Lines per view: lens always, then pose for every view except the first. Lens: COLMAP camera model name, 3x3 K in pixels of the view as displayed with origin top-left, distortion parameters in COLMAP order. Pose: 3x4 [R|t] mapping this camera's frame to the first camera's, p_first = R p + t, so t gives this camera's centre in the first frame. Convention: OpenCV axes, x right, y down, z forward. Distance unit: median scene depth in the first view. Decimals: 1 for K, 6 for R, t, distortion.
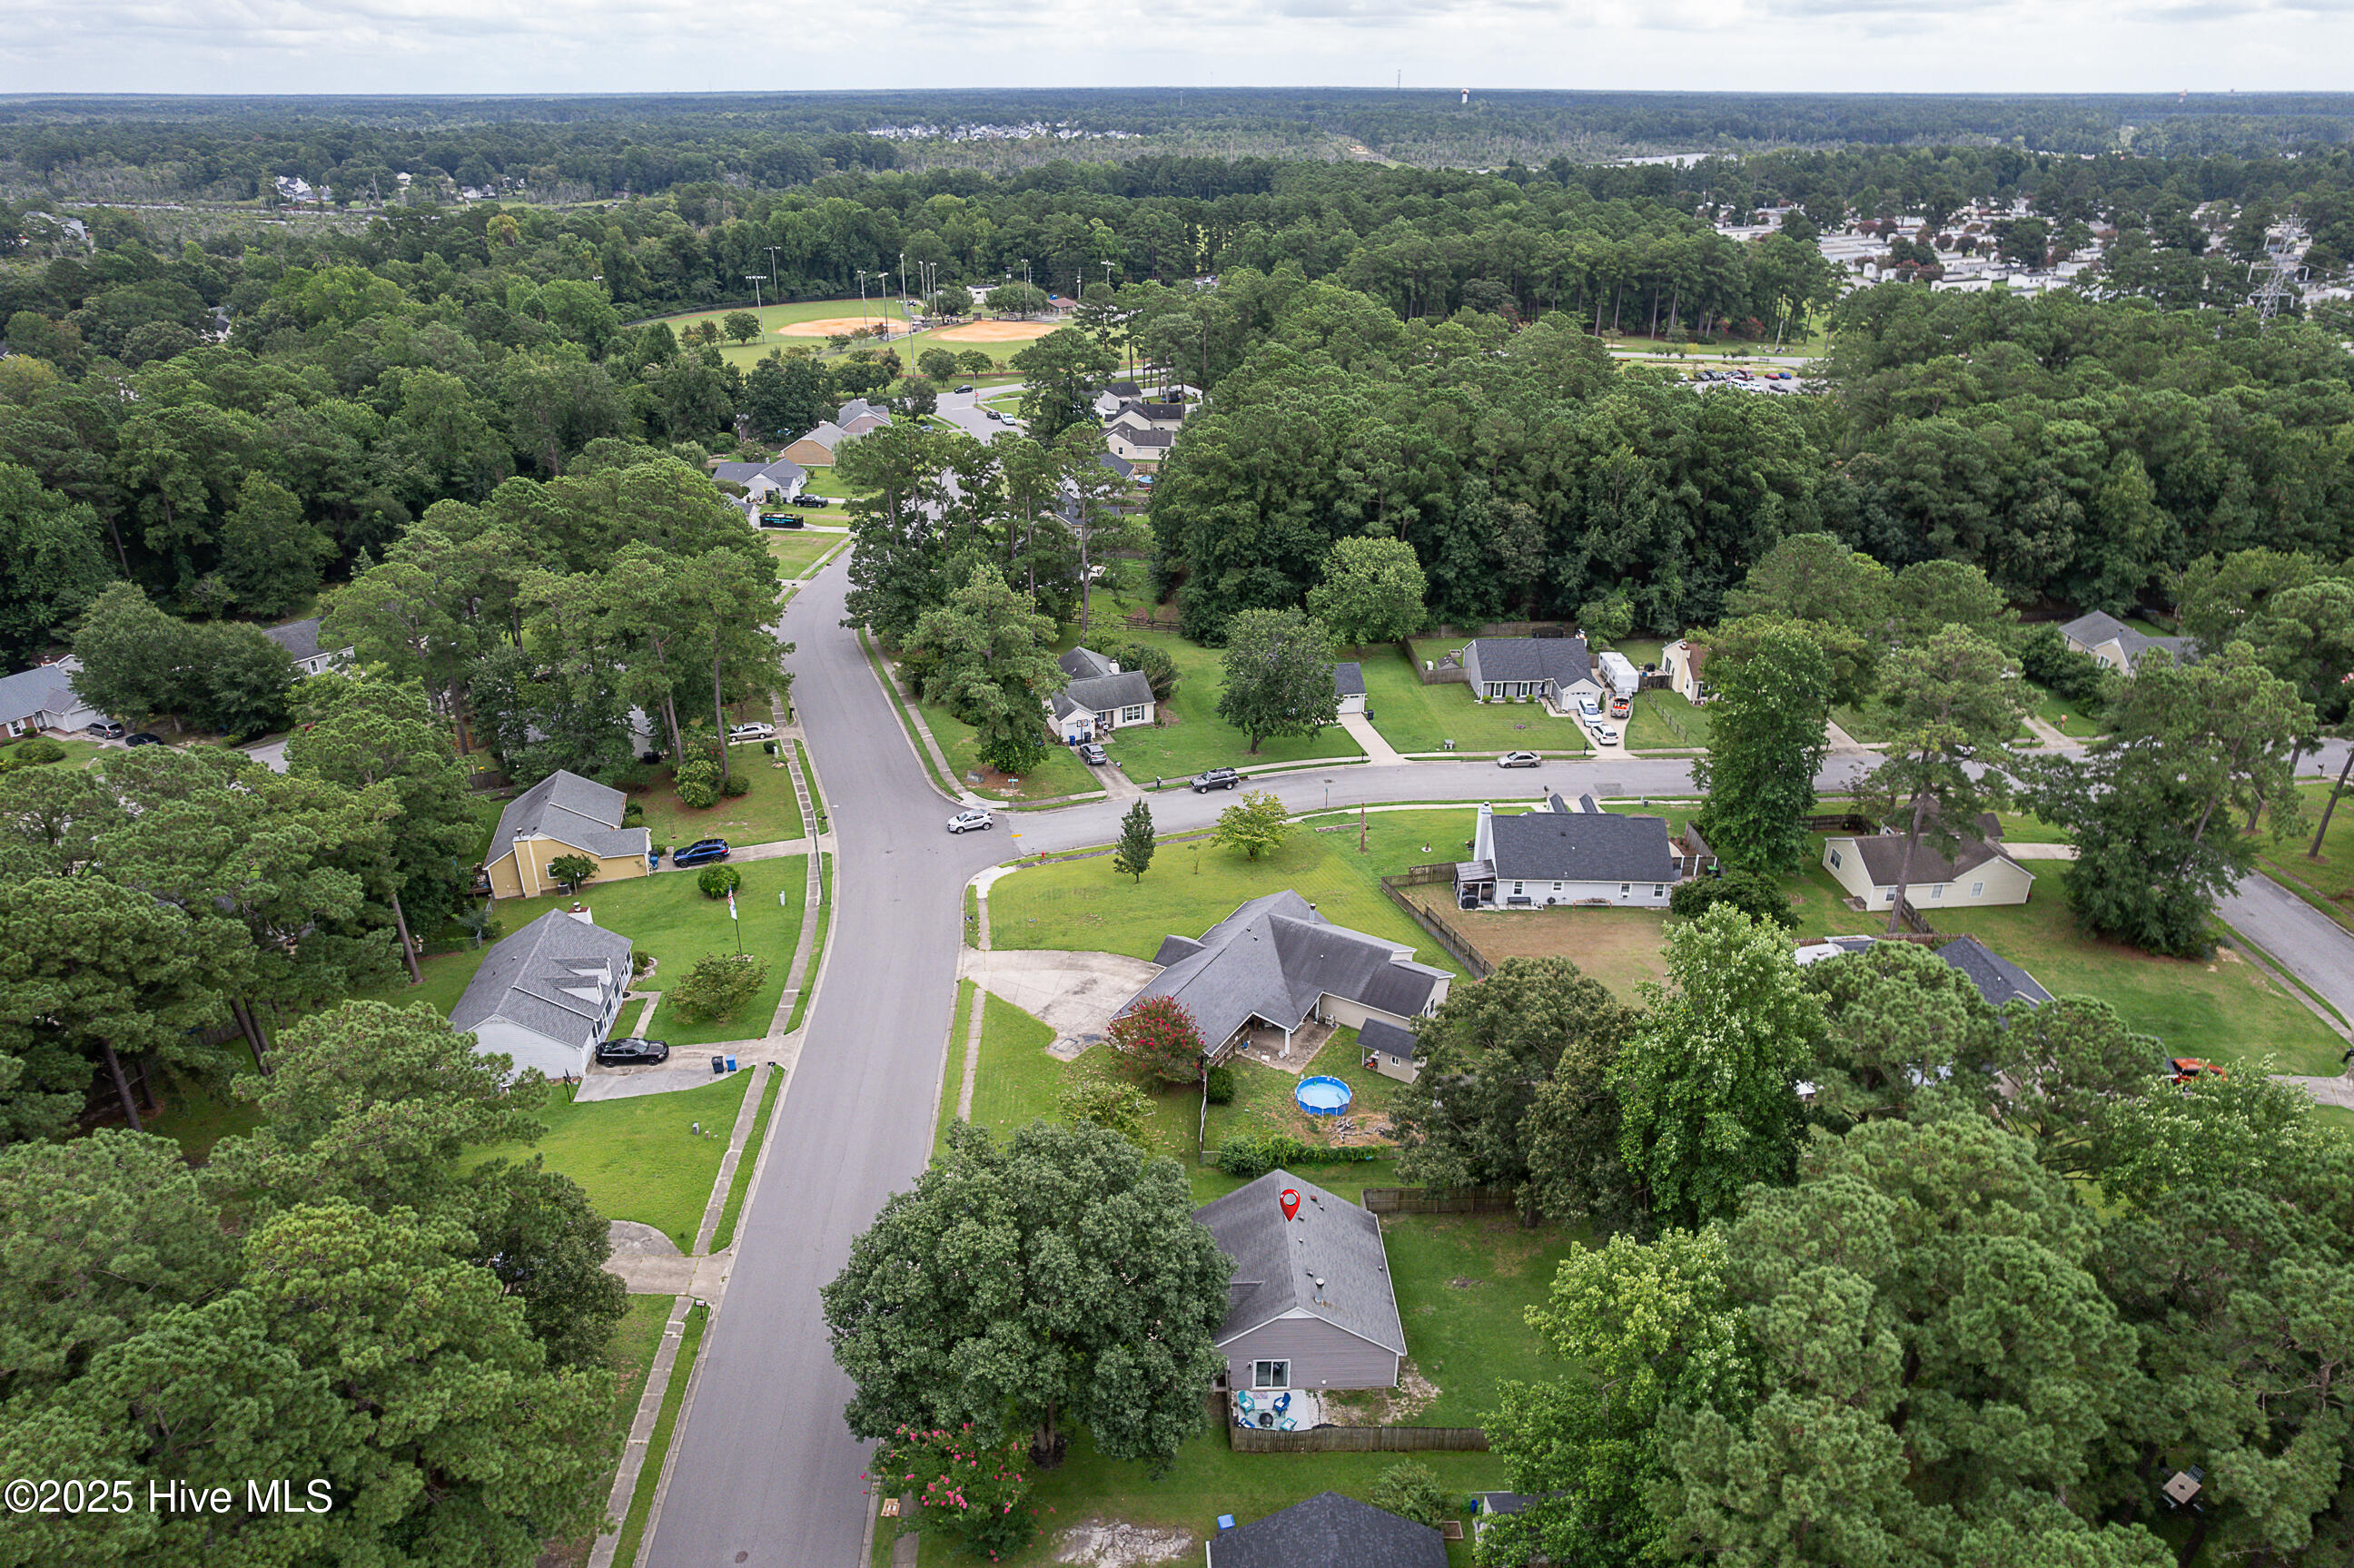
lens RADIAL K [[1496.3, 0, 1168.8], [0, 1496.3, 821.4], [0, 0, 1]] dist [-0.067959, 0.076963]
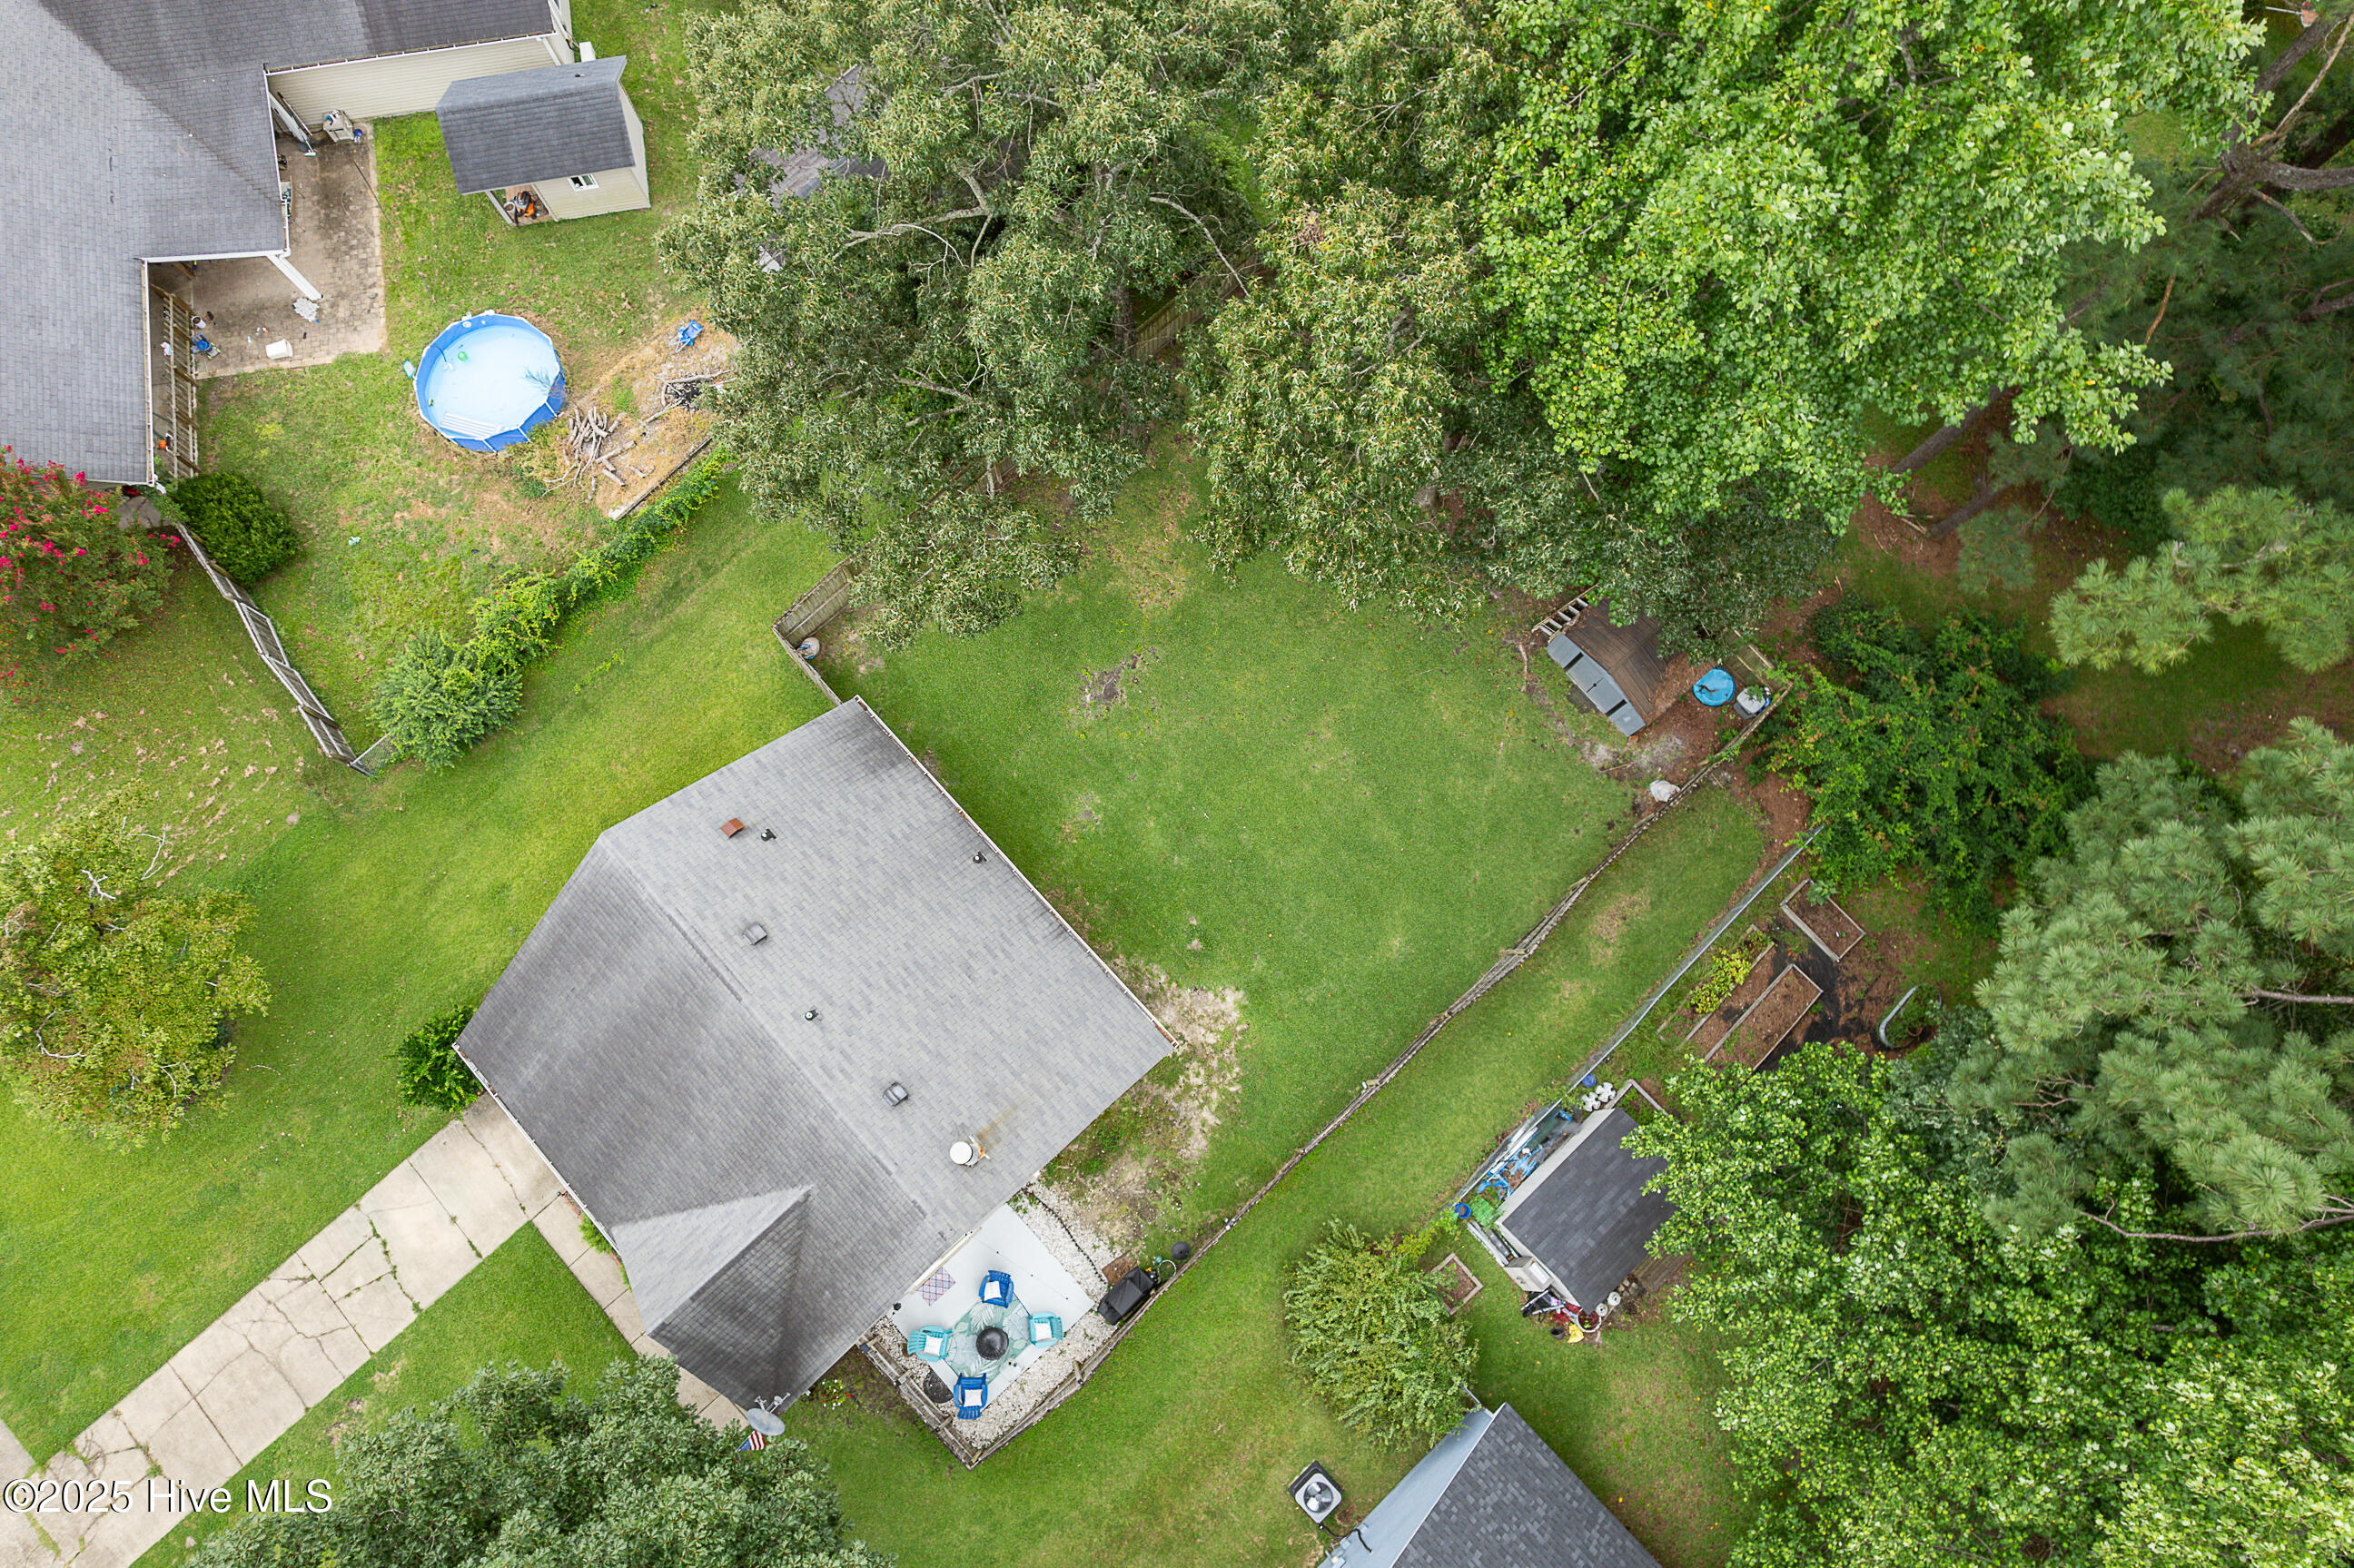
lens RADIAL K [[1496.3, 0, 1168.8], [0, 1496.3, 821.4], [0, 0, 1]] dist [-0.067959, 0.076963]
pose [[0.751625, -0.640834, 0.156178, 0.098813], [0.293148, 0.536663, 0.791238, -0.003892], [-0.590867, -0.548931, 0.591228, 0.587339]]
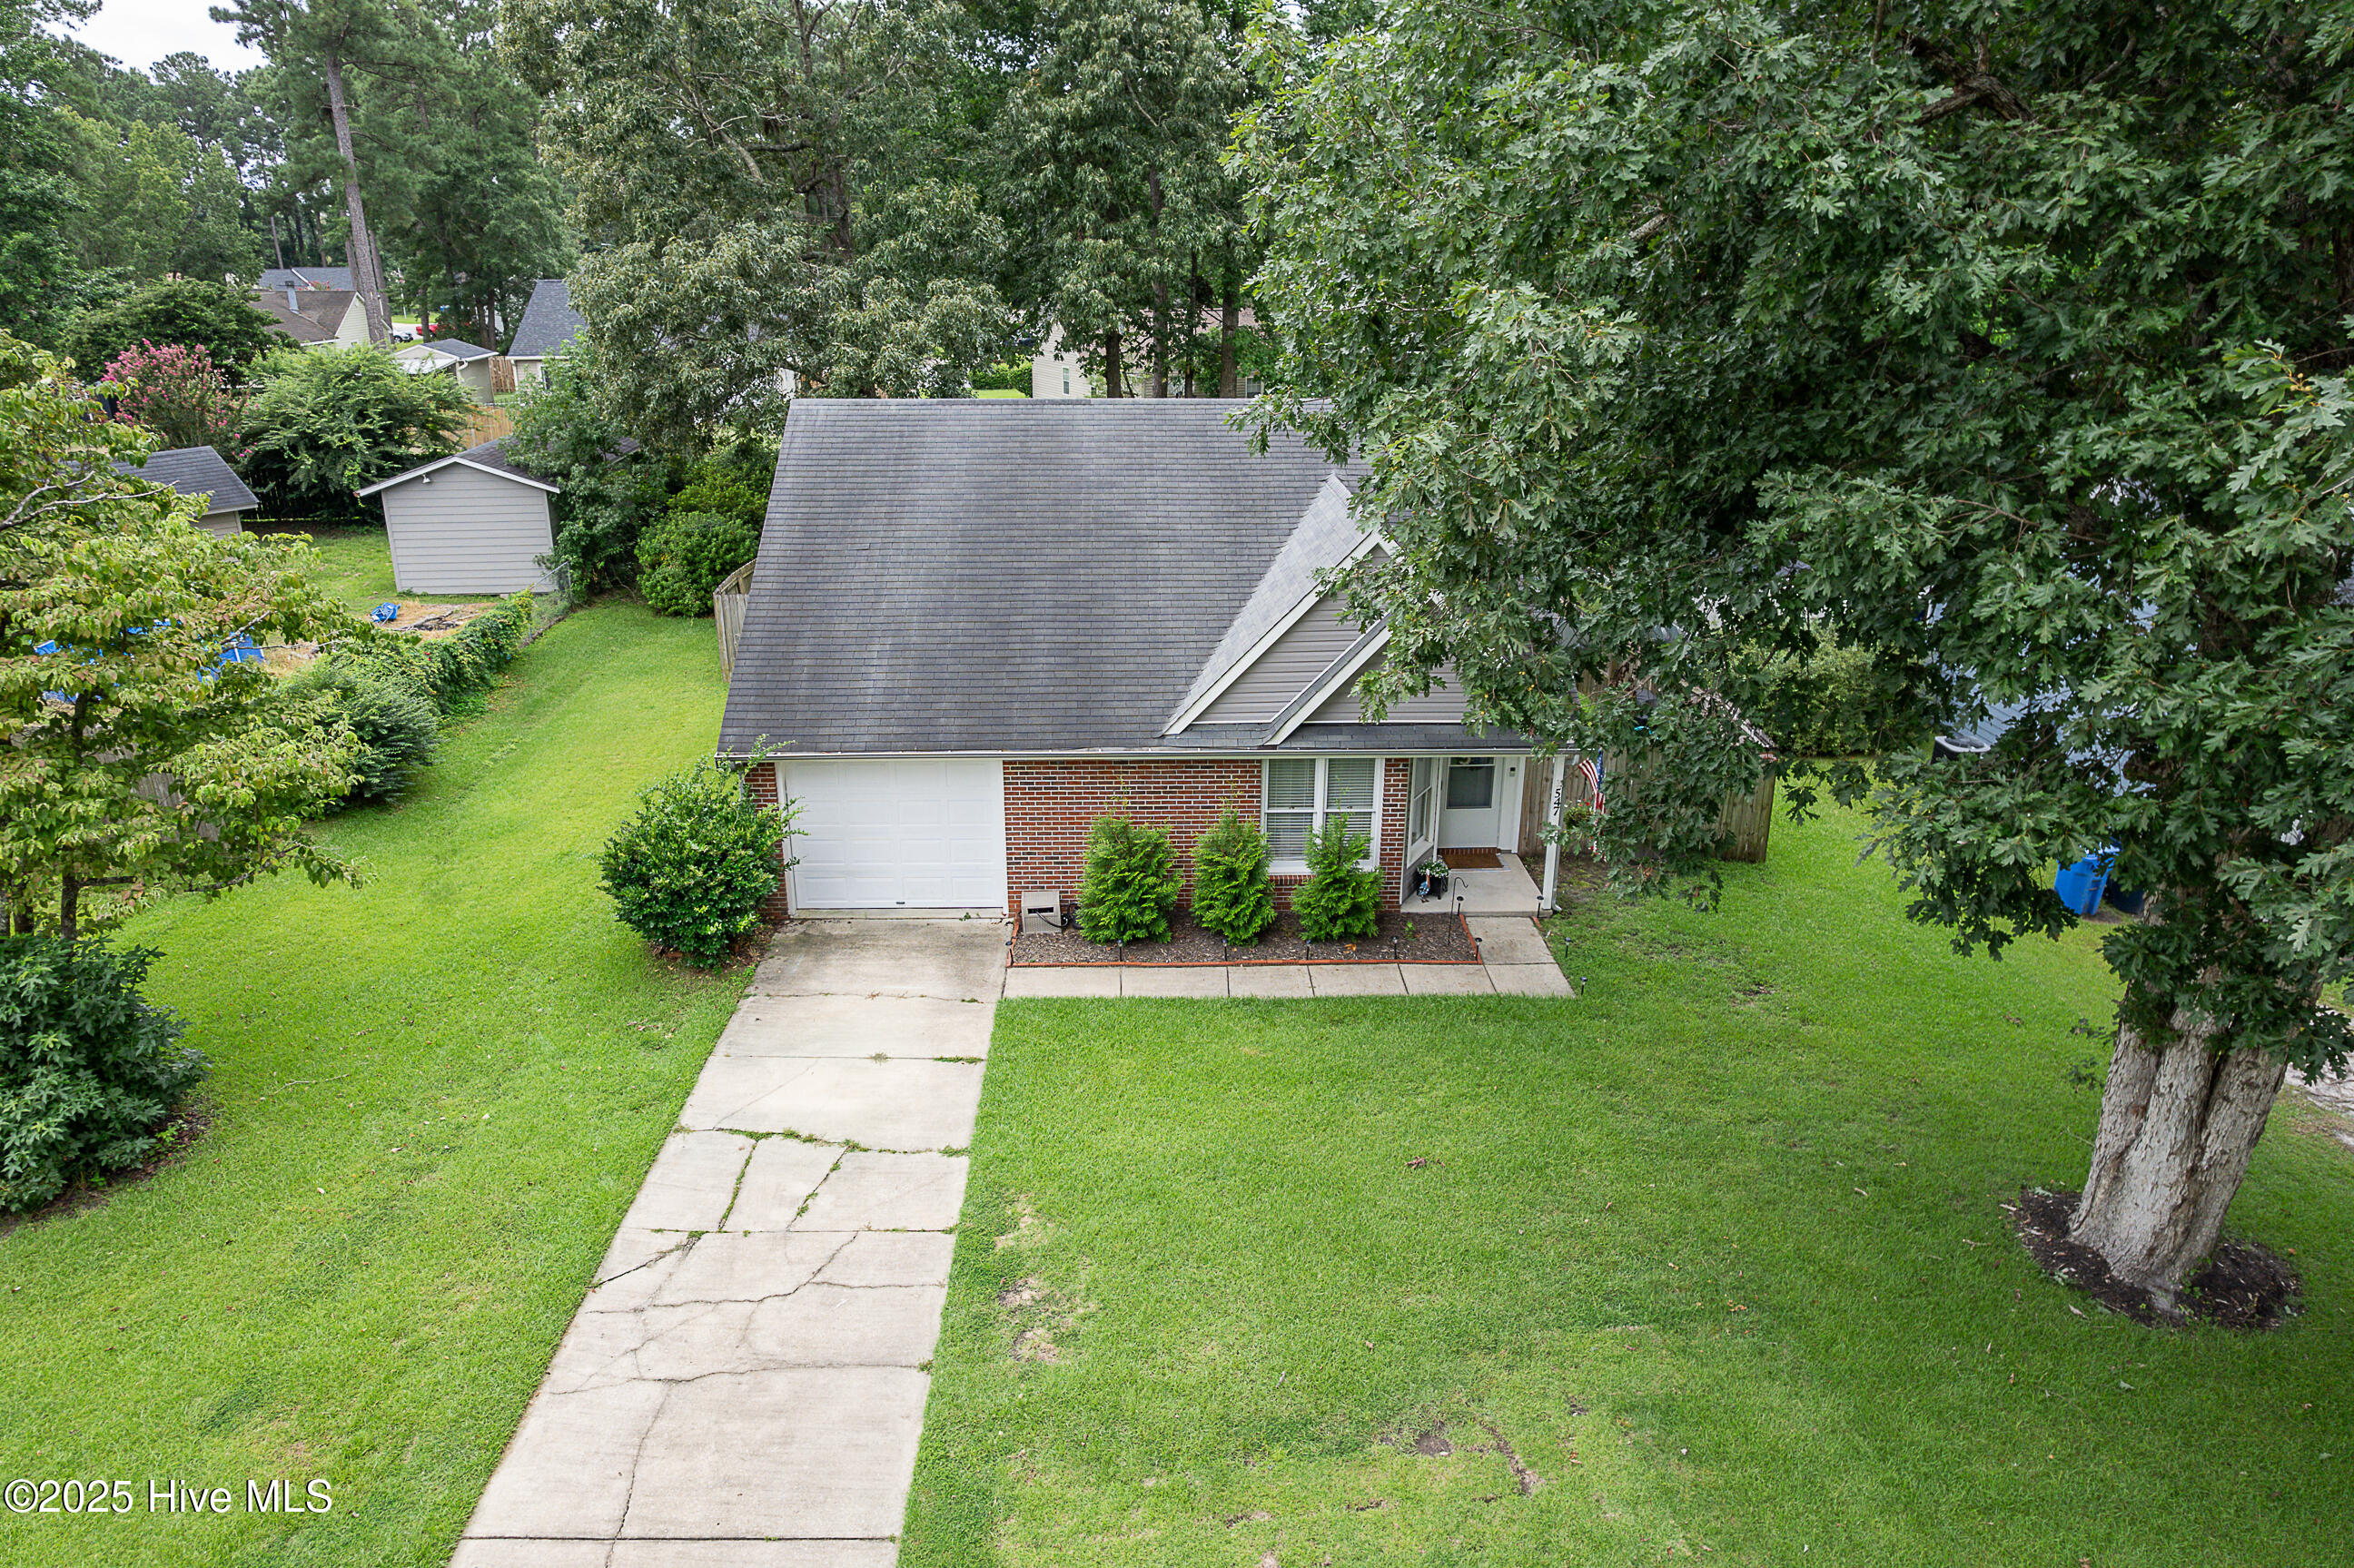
lens RADIAL K [[1496.3, 0, 1168.8], [0, 1496.3, 821.4], [0, 0, 1]] dist [-0.067959, 0.076963]
pose [[0.000235, -0.368933, 0.929456, -0.160952], [0.450879, 0.829657, 0.329206, 0.197450], [-0.892585, 0.418995, 0.166540, 0.762427]]
